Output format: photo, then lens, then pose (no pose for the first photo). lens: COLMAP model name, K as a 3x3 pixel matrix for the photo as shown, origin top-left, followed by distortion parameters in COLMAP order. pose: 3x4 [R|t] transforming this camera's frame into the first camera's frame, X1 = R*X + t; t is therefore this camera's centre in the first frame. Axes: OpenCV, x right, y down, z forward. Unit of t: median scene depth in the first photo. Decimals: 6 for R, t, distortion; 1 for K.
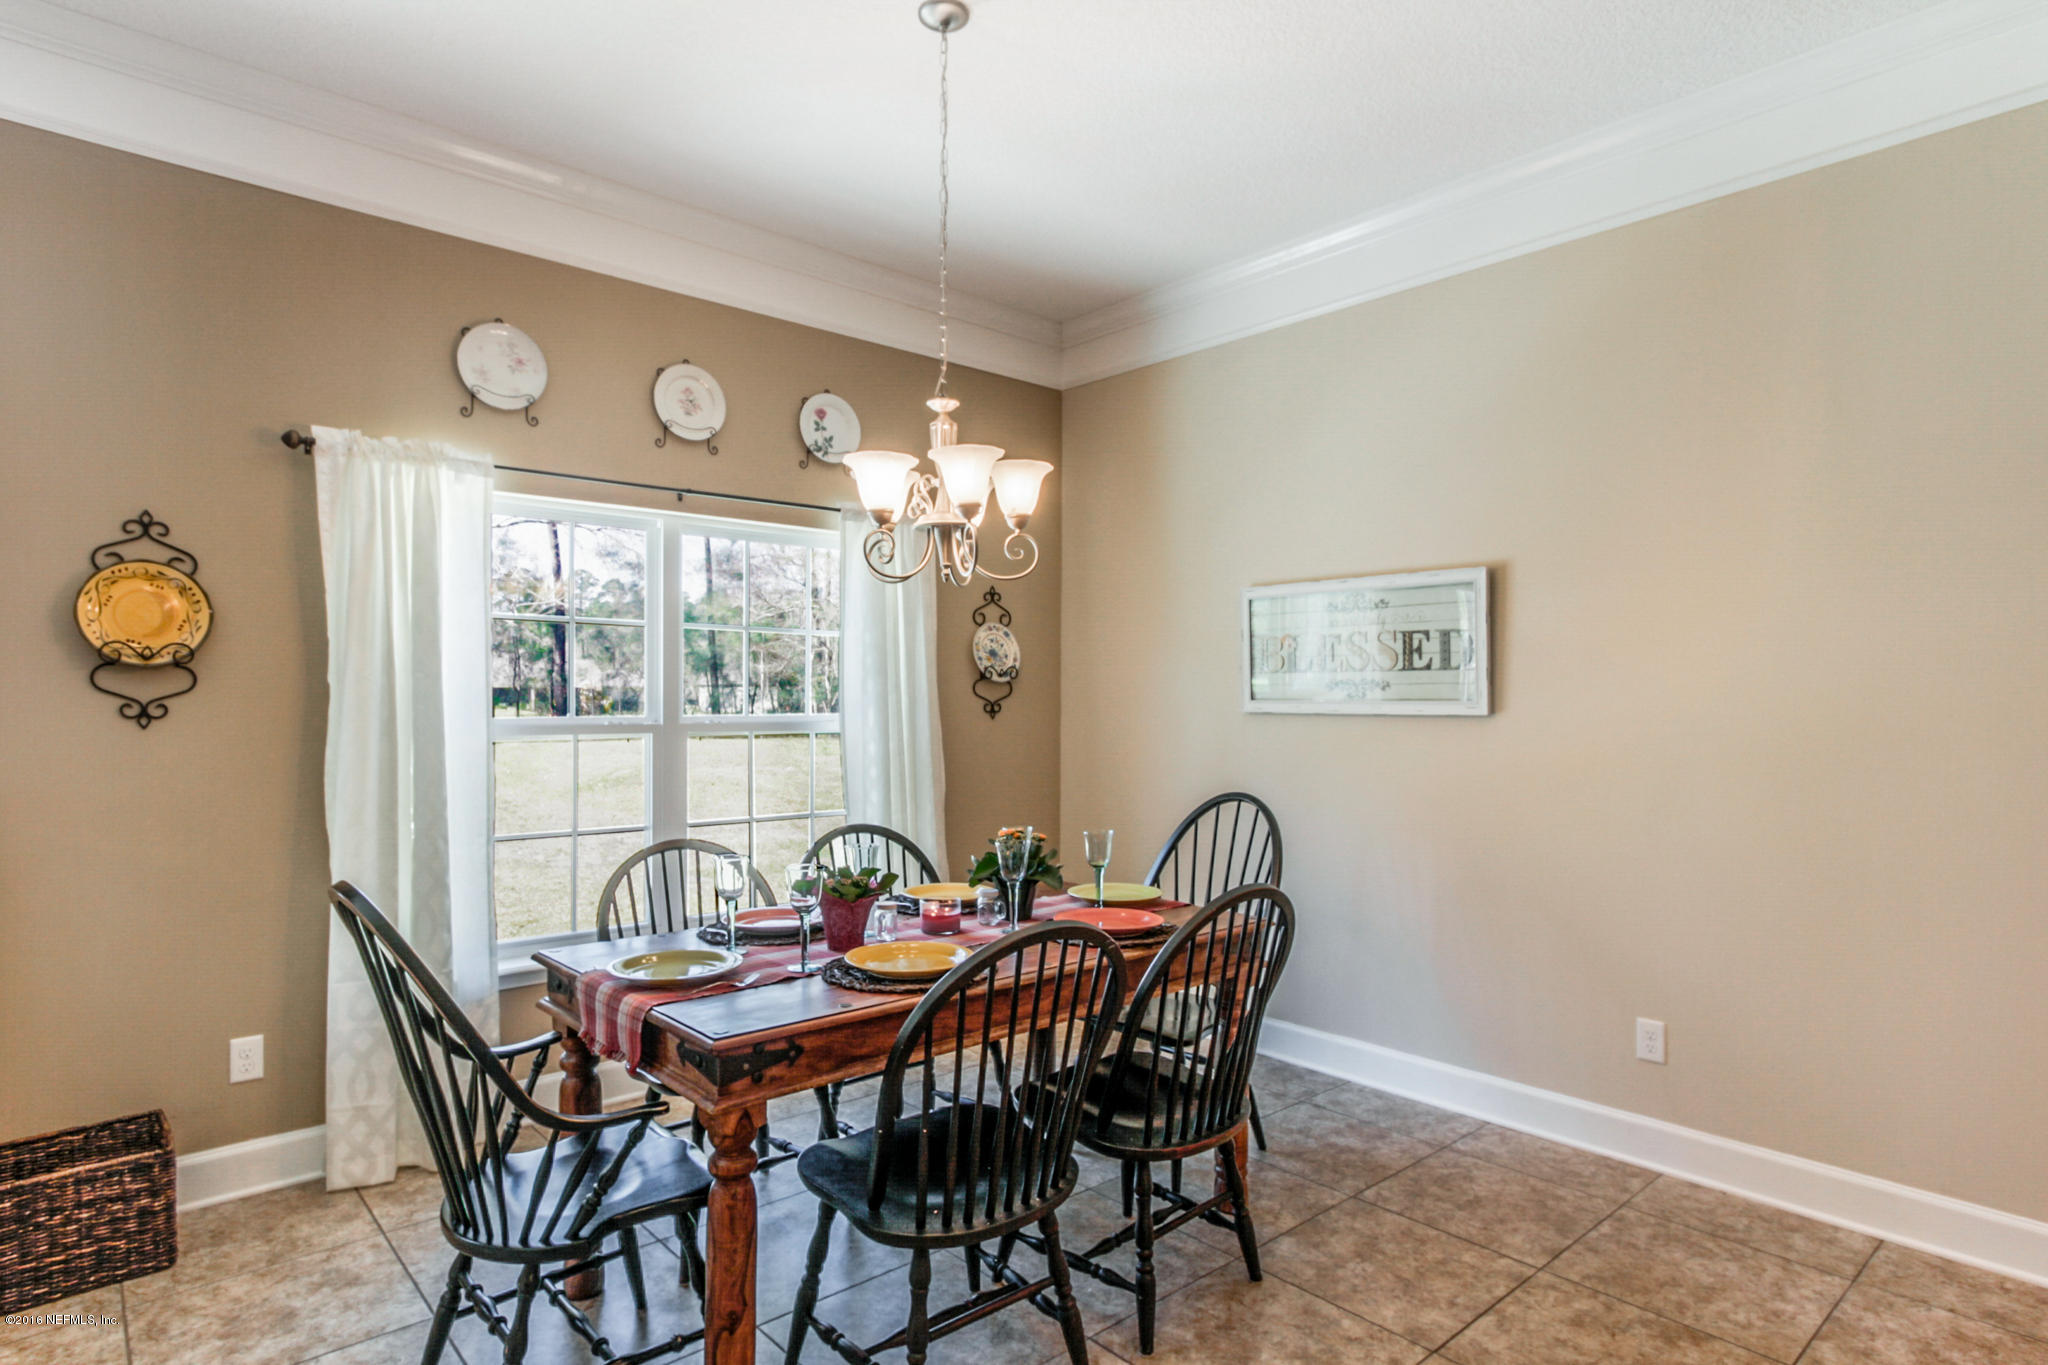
lens RADIAL K [[1095.1, 0, 980.4], [0, 1095.1, 694.1], [0, 0, 1]] dist [-0.014053, 0.005652]
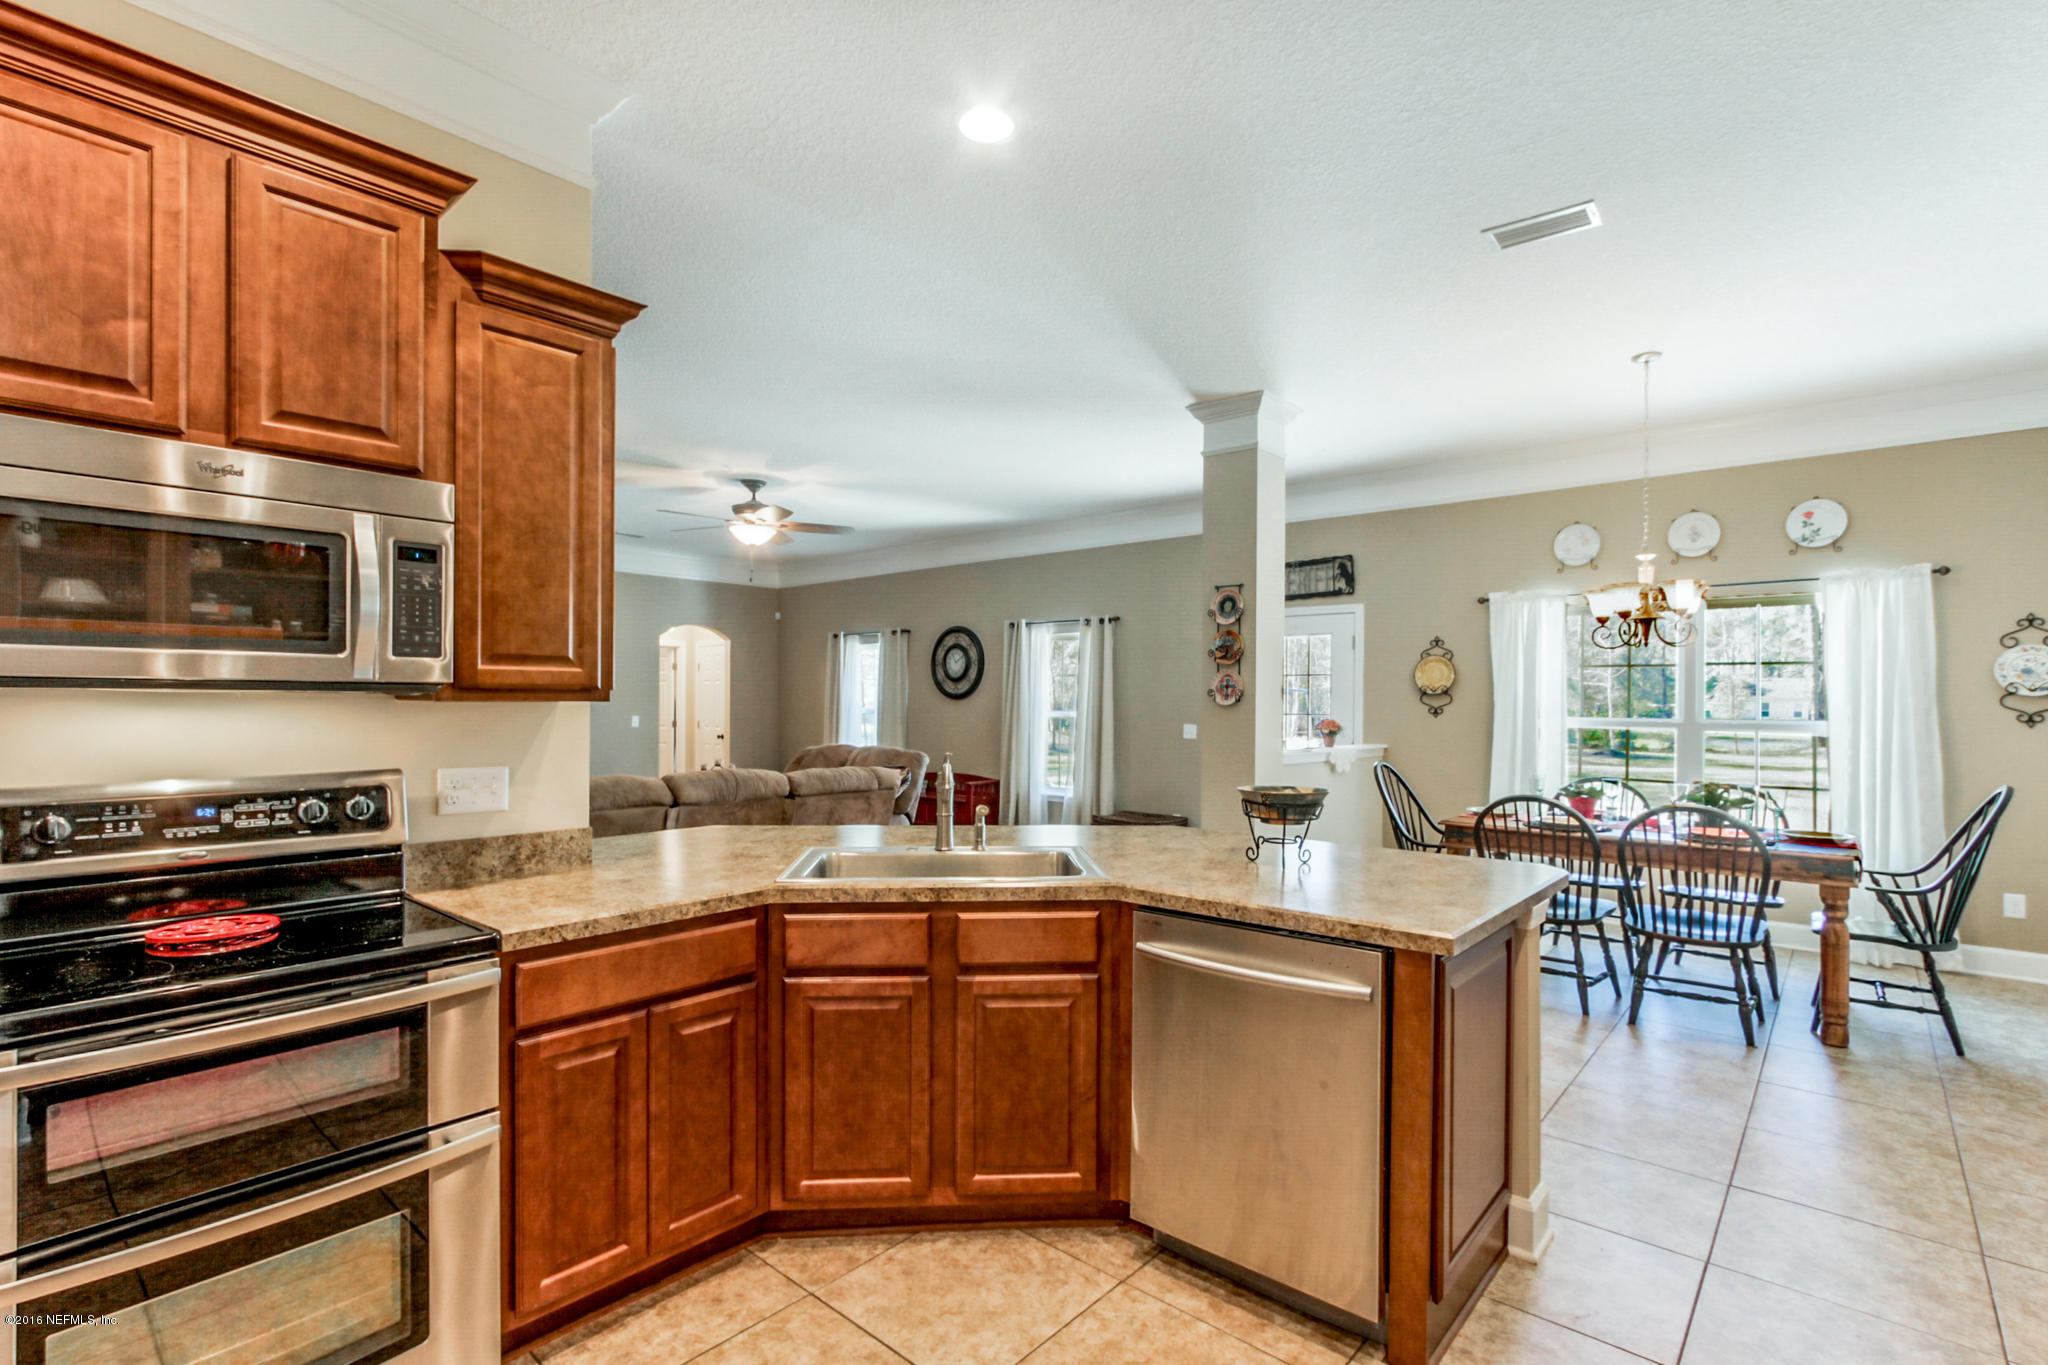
lens RADIAL K [[949.3, 0, 1032.1], [0, 949.3, 691.8], [0, 0, 1]] dist [-0.006386, 0.001192]
pose [[0.134524, -0.012310, -0.990834, 1.291260], [-0.002306, 0.999916, -0.012736, -0.000052], [0.990908, 0.003999, 0.134485, -0.272711]]
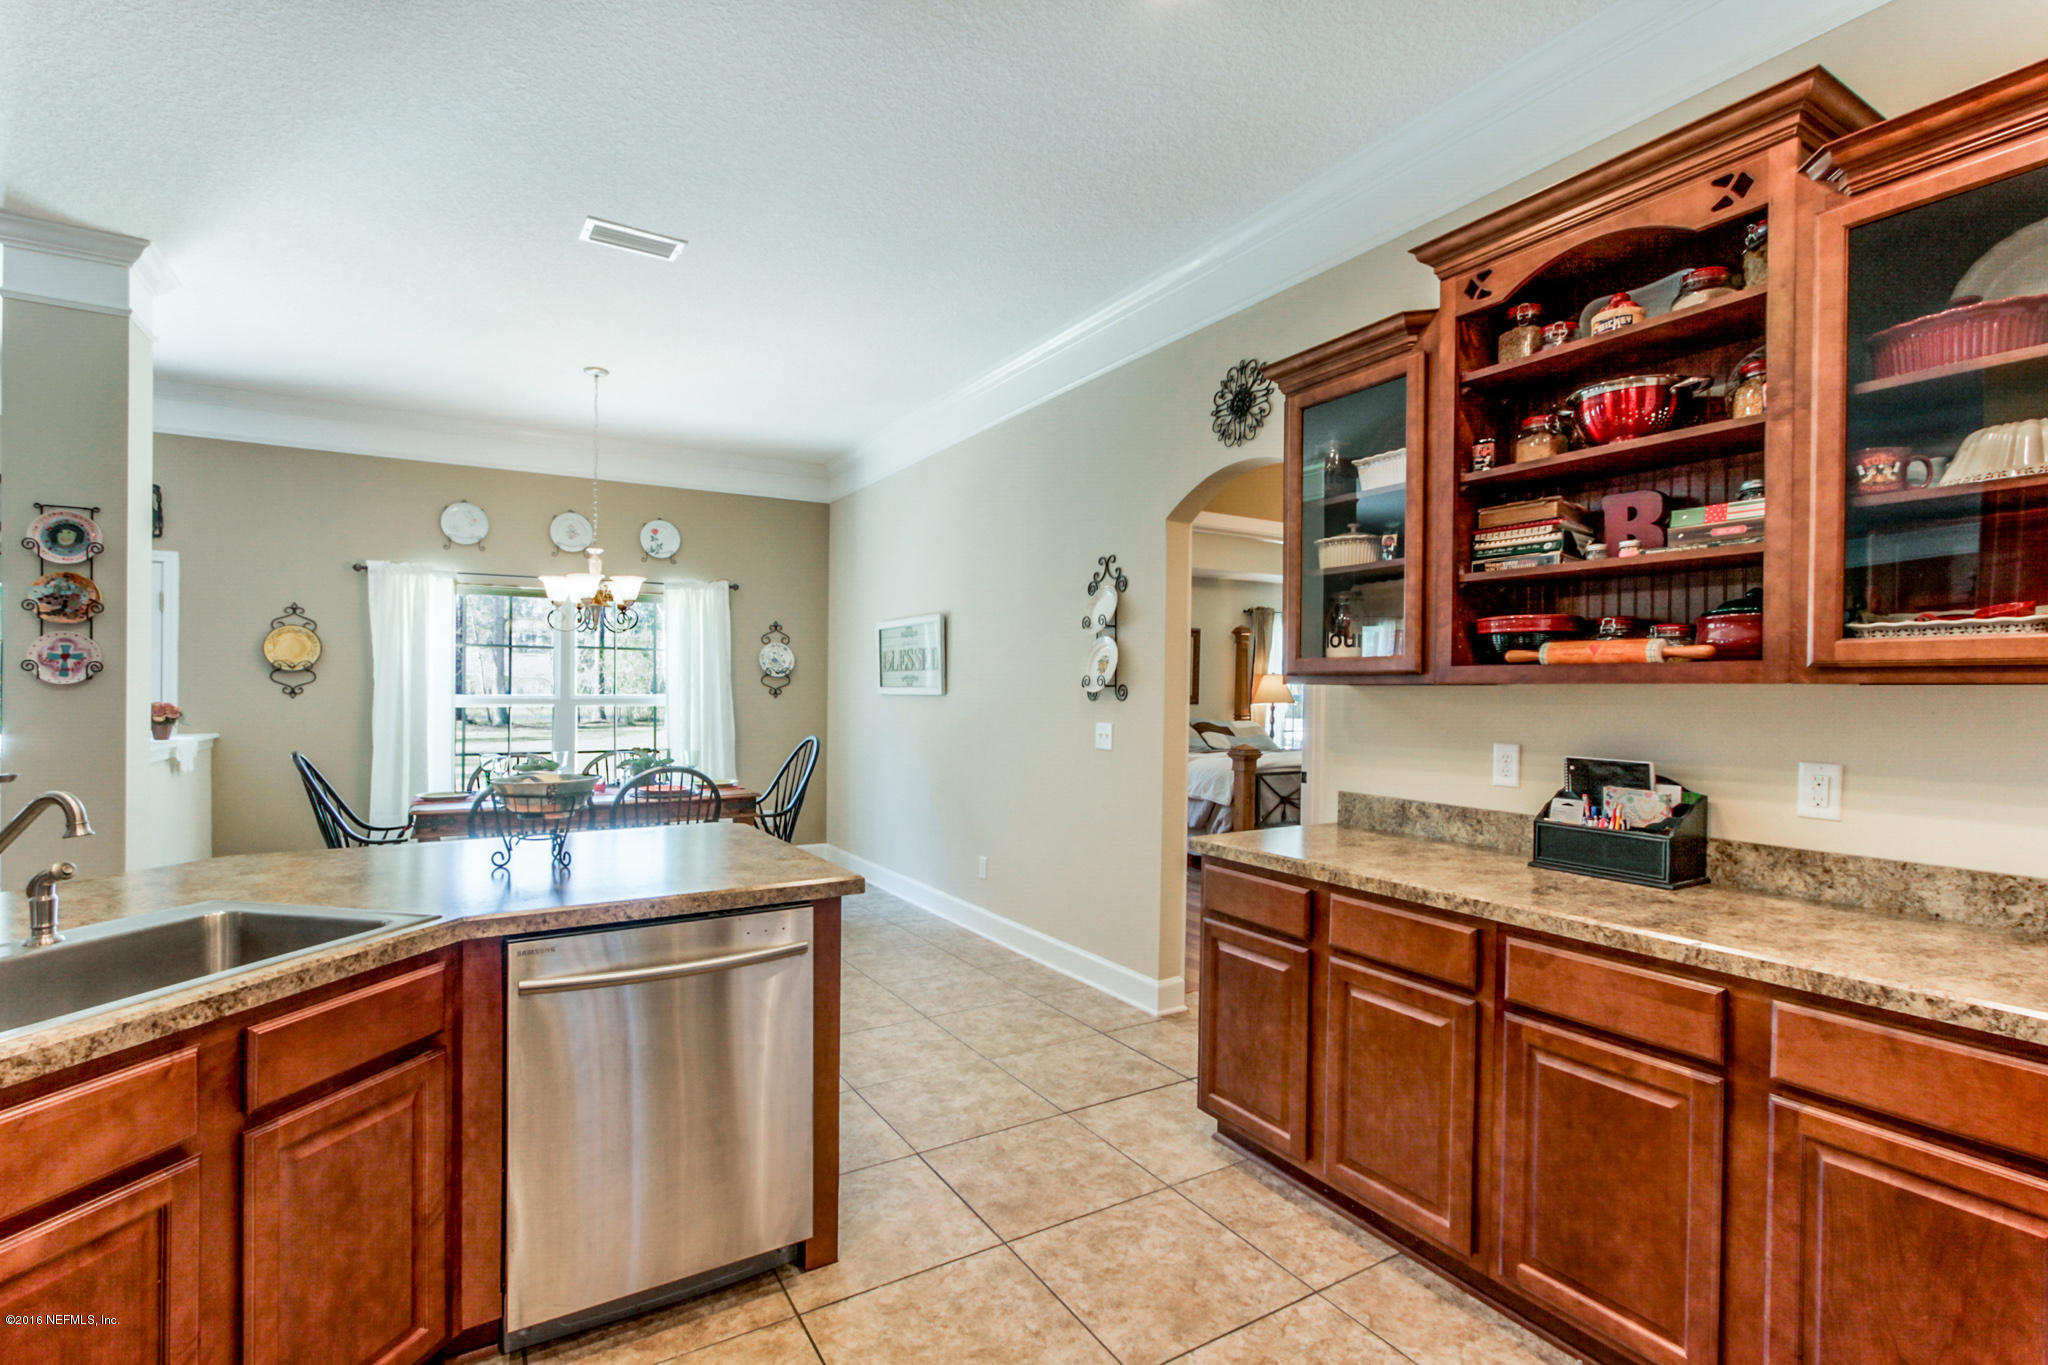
lens RADIAL K [[949.3, 0, 1007.9], [0, 949.3, 685.4], [0, 0, 1]] dist [-0.006386, 0.001192]
pose [[0.983634, 0.000797, -0.180174, 0.967426], [-0.000614, 0.999999, 0.001069, 0.001016], [0.180175, -0.000941, 0.983634, -0.617652]]
